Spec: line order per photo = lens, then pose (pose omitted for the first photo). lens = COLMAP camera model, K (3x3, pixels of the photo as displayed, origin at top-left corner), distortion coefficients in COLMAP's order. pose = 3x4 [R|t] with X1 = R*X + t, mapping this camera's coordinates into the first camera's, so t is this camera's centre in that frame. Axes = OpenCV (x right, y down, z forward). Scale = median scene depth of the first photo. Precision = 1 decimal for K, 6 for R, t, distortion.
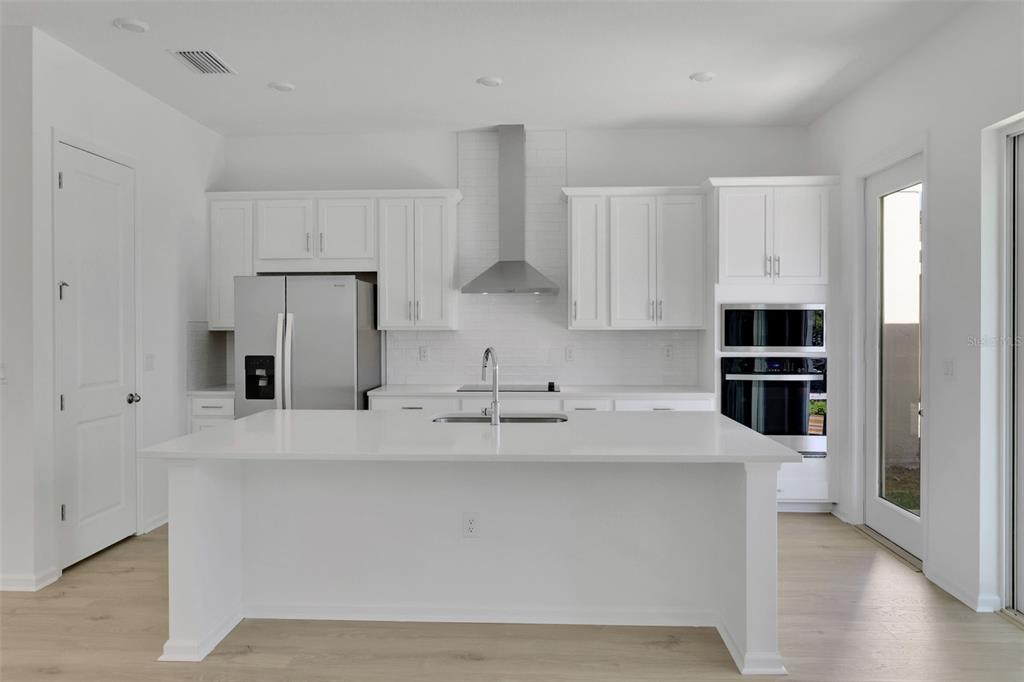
lens RADIAL K [[700.5, 0, 466.4], [0, 700.5, 328.0], [0, 0, 1]] dist [0.000737, 0.000747]
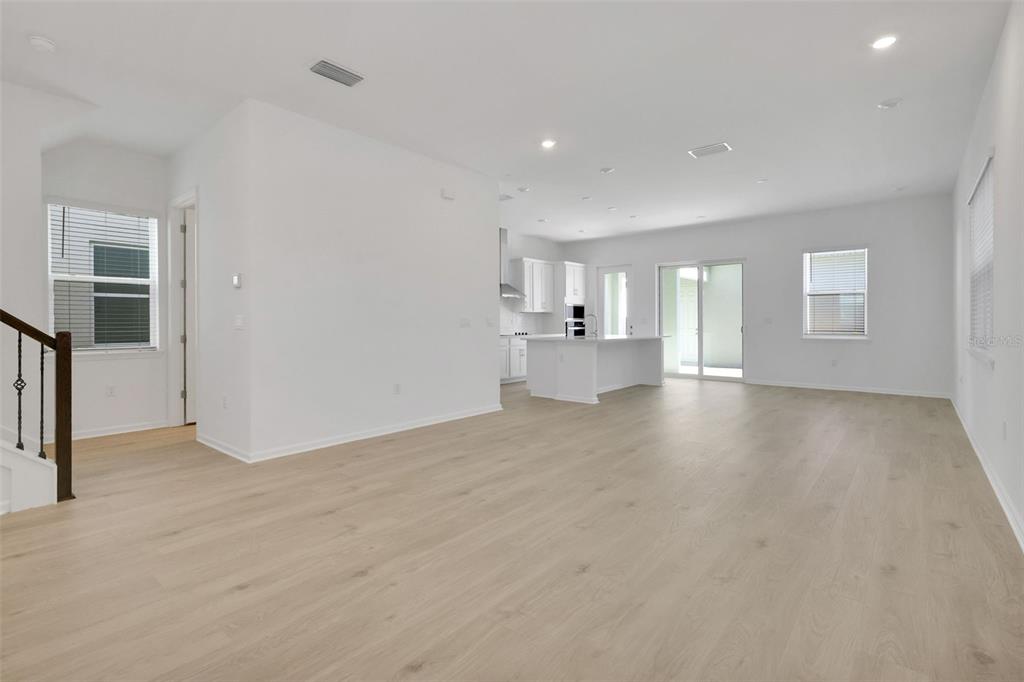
lens RADIAL K [[522.2, 0, 488.0], [0, 522.2, 325.0], [0, 0, 1]] dist [-0.006131, -0.000492]
pose [[0.579765, -0.003576, 0.814776, -1.555452], [0.006799, 0.999977, -0.000450, 0.051912], [-0.814755, 0.005801, 0.579776, -0.012880]]
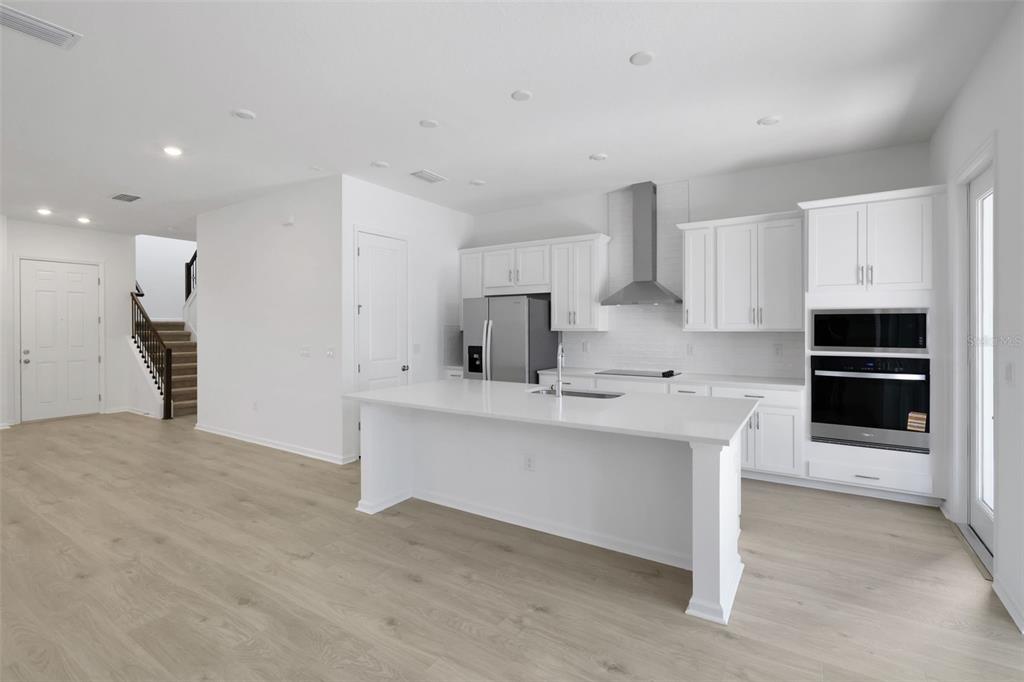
lens RADIAL K [[456.3, 0, 481.7], [0, 456.3, 327.5], [0, 0, 1]] dist [0.001537, 0.000212]
pose [[0.869168, 0.000452, -0.494517, 0.250903], [-0.002165, 0.999993, -0.002892, -0.001405], [0.494512, 0.003585, 0.869163, 0.067020]]
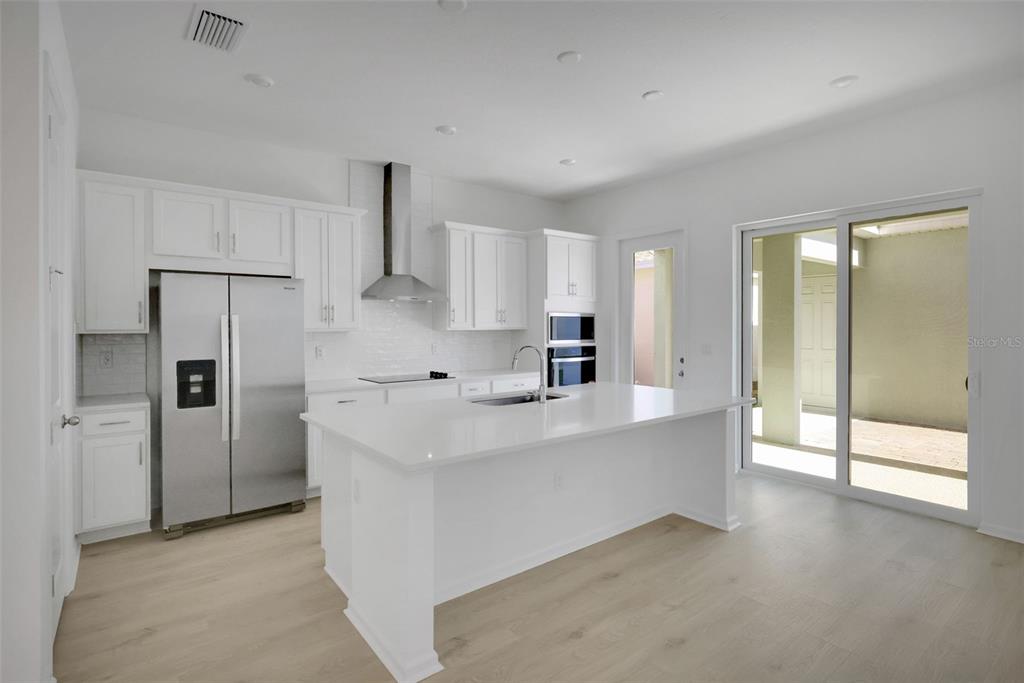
lens RADIAL K [[522.2, 0, 488.0], [0, 522.2, 325.5], [0, 0, 1]] dist [-0.006131, -0.000492]
pose [[0.747660, -0.000091, 0.664082, -0.460565], [0.004776, 0.999975, -0.005241, -0.000859], [-0.664065, 0.007090, 0.747641, 0.230268]]
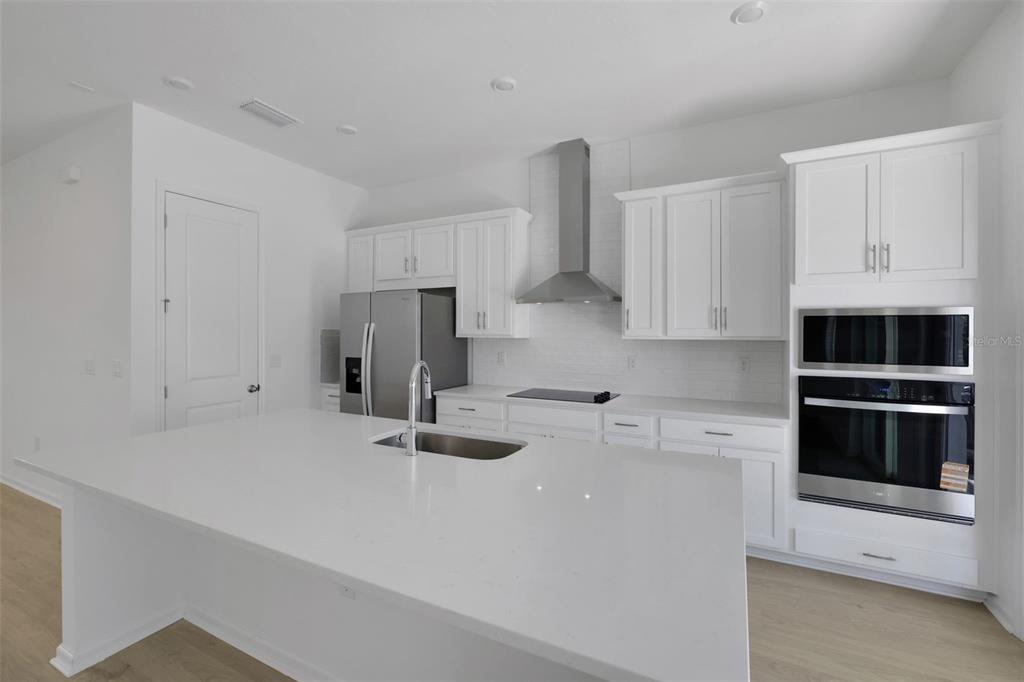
lens RADIAL K [[445.1, 0, 485.8], [0, 445.1, 330.7], [0, 0, 1]] dist [-0.001029, 0.000069]
pose [[0.917854, 0.003085, -0.396905, 0.225809], [-0.005375, 0.999975, -0.004659, -0.005288], [0.396881, 0.006410, 0.917848, 0.371464]]
